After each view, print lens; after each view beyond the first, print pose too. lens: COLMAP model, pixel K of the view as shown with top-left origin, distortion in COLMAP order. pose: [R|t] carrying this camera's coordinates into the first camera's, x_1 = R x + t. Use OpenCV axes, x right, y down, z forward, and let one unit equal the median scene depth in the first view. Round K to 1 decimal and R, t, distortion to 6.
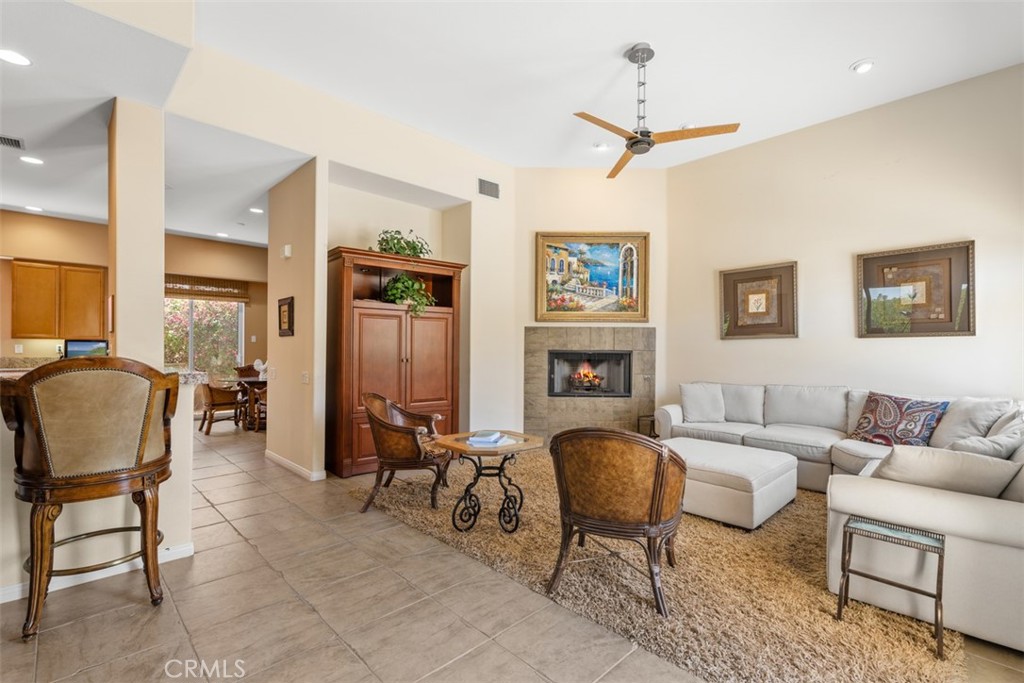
lens RADIAL K [[464.3, 0, 508.5], [0, 464.3, 349.1], [0, 0, 1]] dist [-0.002186, 0.000277]
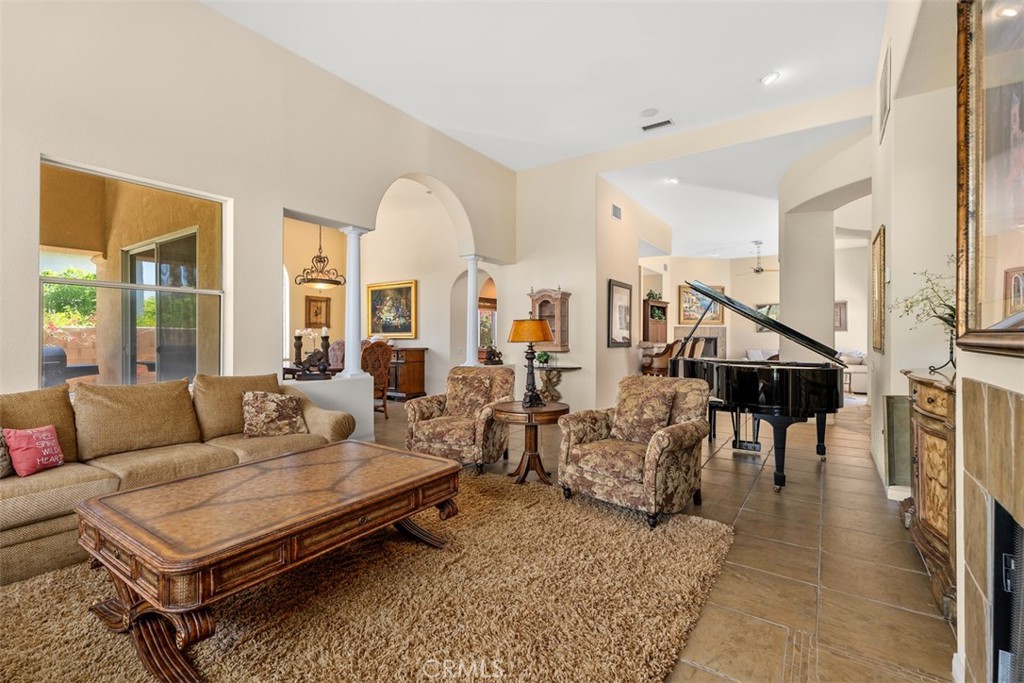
lens RADIAL K [[464.3, 0, 508.8], [0, 464.3, 340.2], [0, 0, 1]] dist [-0.002186, 0.000277]
pose [[0.978749, -0.005244, 0.204997, -1.234303], [0.004079, 0.999973, 0.006107, 0.000994], [-0.205024, -0.005141, 0.978744, -1.066001]]
